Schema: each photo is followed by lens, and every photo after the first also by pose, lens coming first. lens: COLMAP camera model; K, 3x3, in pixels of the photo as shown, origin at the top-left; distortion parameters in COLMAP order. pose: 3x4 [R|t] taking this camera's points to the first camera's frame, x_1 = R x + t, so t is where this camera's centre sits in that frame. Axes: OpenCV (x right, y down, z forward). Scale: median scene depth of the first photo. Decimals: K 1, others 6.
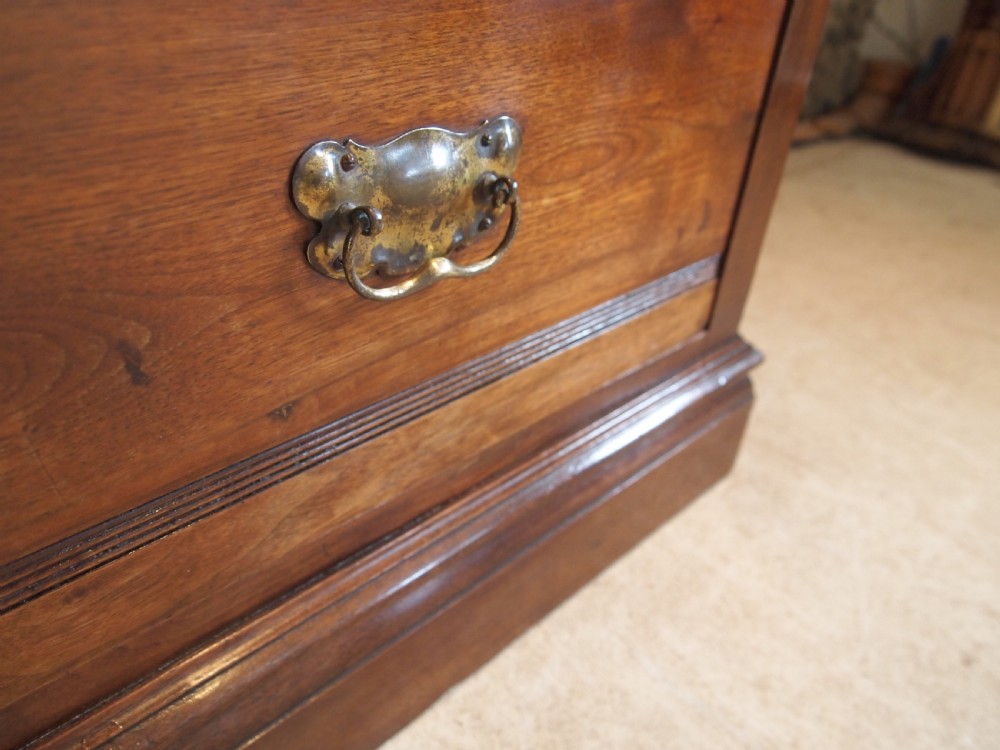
lens RADIAL K [[795.9, 0, 504.2], [0, 795.9, 376.6], [0, 0, 1]] dist [-0.041814, 0.001147]
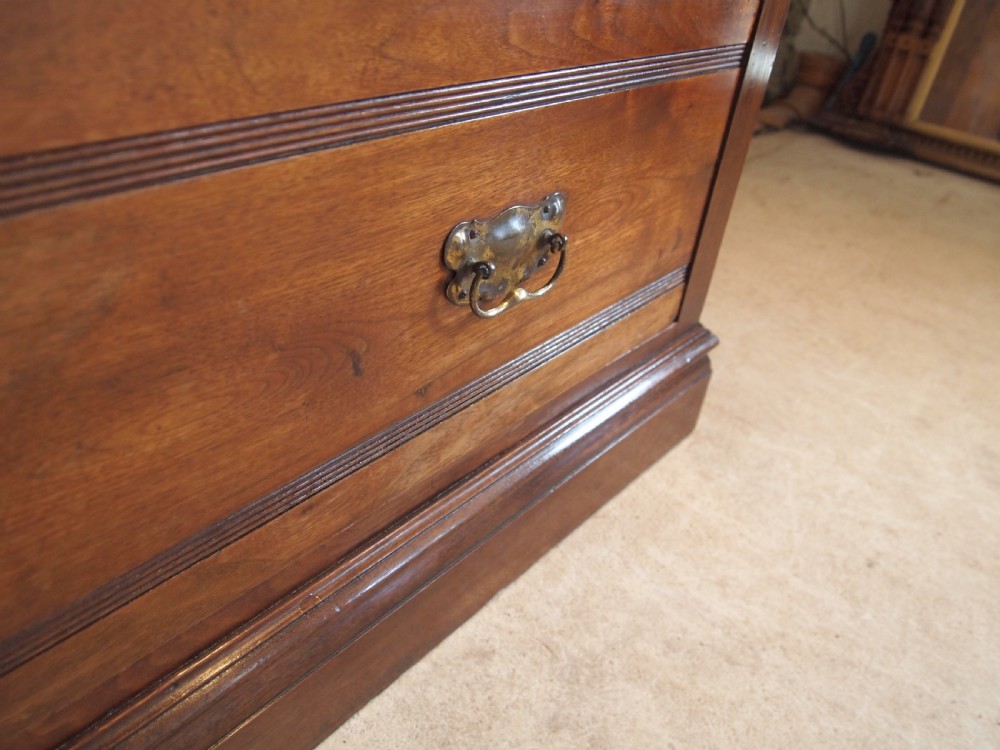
lens RADIAL K [[807.4, 0, 499.4], [0, 807.4, 379.1], [0, 0, 1]] dist [-0.043288, -0.000777]
pose [[0.997667, -0.019930, 0.065295, -0.188894], [0.017561, 0.999173, 0.036663, -0.026785], [-0.065972, -0.035431, 0.997192, -0.465907]]
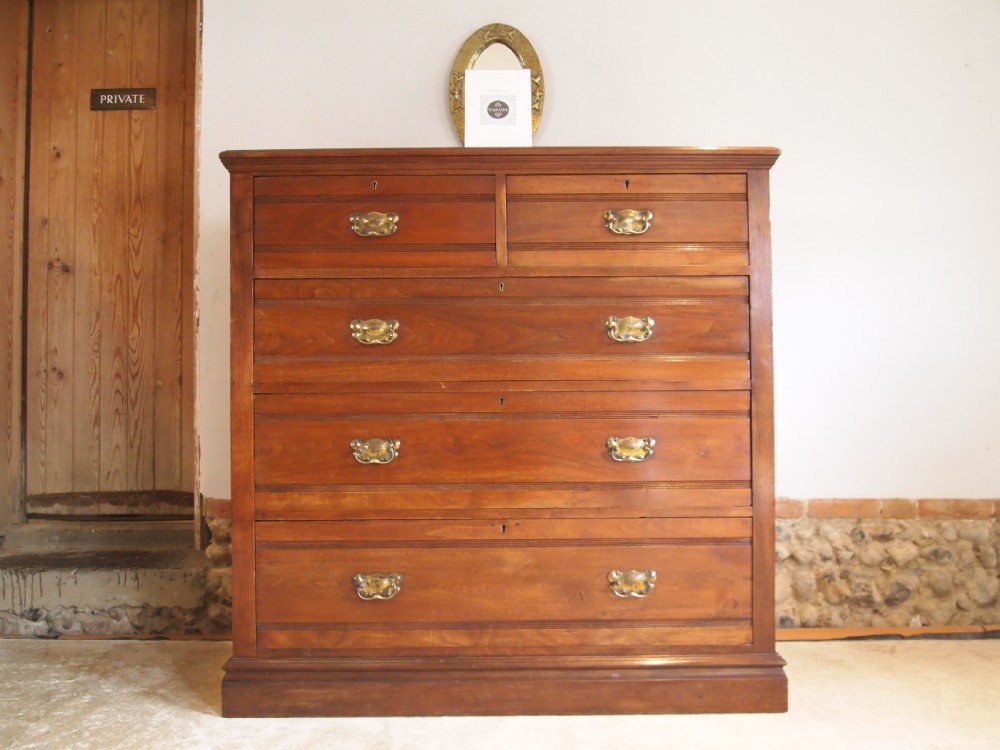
lens RADIAL K [[807.4, 0, 499.4], [0, 807.4, 379.1], [0, 0, 1]] dist [-0.043288, -0.000777]
pose [[0.684292, -0.113592, -0.720307, 3.080161], [-0.312082, 0.847138, -0.430071, 1.146333], [0.659052, 0.519089, 0.544239, -3.080833]]
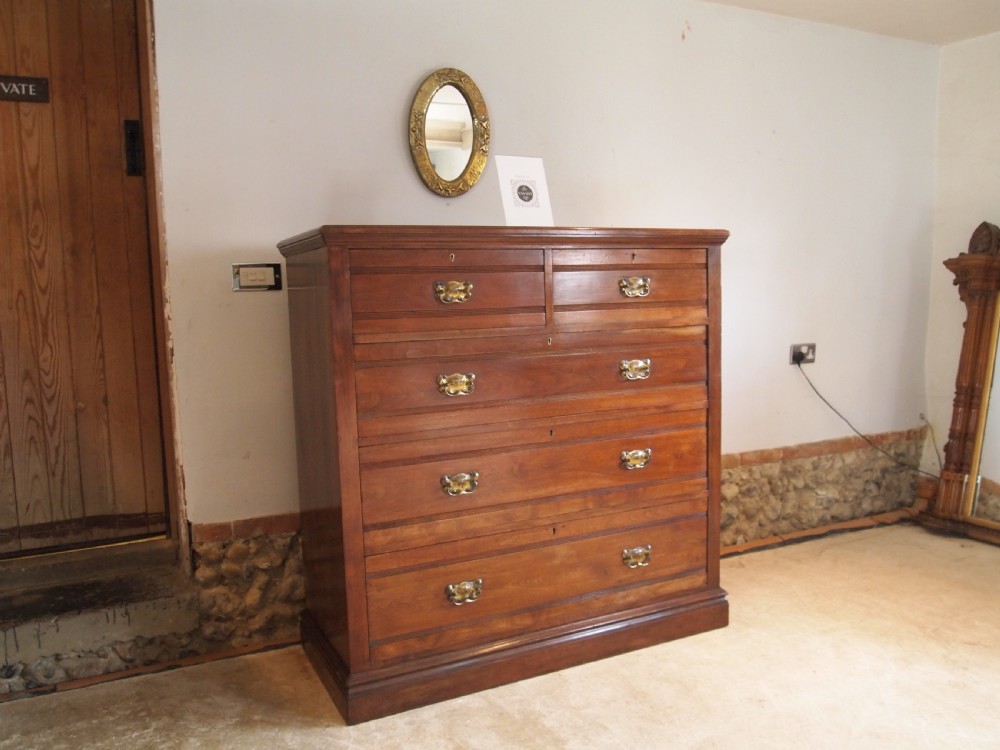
lens RADIAL K [[807.4, 0, 499.4], [0, 807.4, 379.1], [0, 0, 1]] dist [-0.043288, -0.000777]
pose [[0.928450, -0.083415, -0.361971, 1.404124], [-0.080666, 0.905928, -0.415677, 1.372072], [0.362593, 0.415134, 0.834380, -5.833294]]
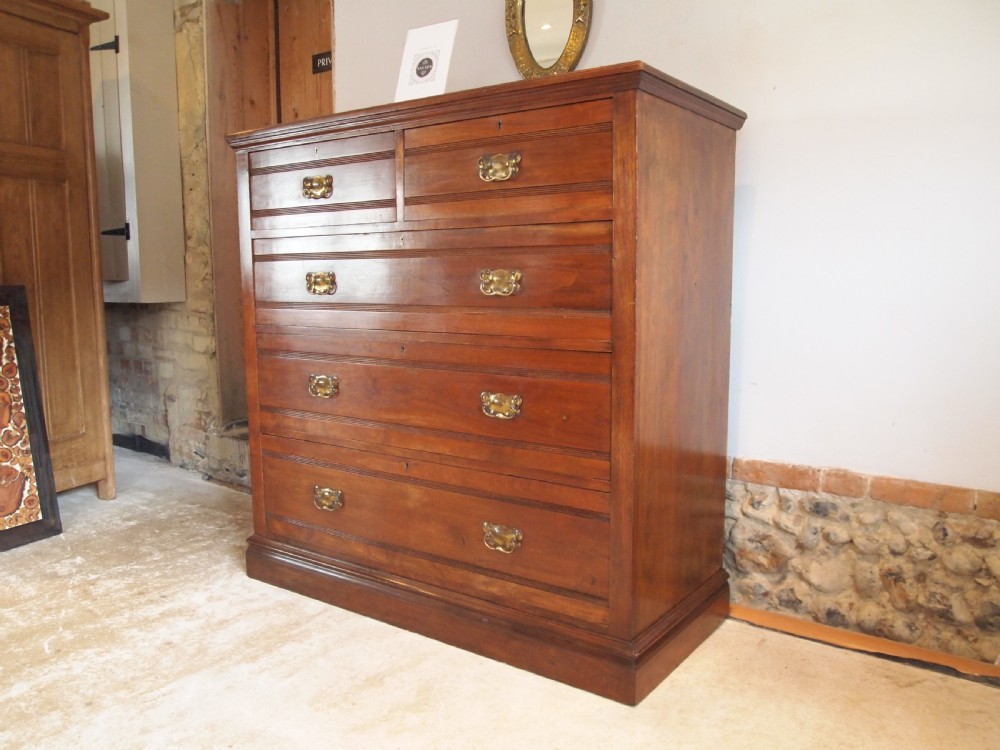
lens RADIAL K [[807.4, 0, 499.4], [0, 807.4, 379.1], [0, 0, 1]] dist [-0.043288, -0.000777]
pose [[0.128620, 0.031120, -0.991206, 4.837527], [-0.495800, 0.867644, -0.037095, -0.839525], [0.858859, 0.496211, 0.127026, -0.314444]]
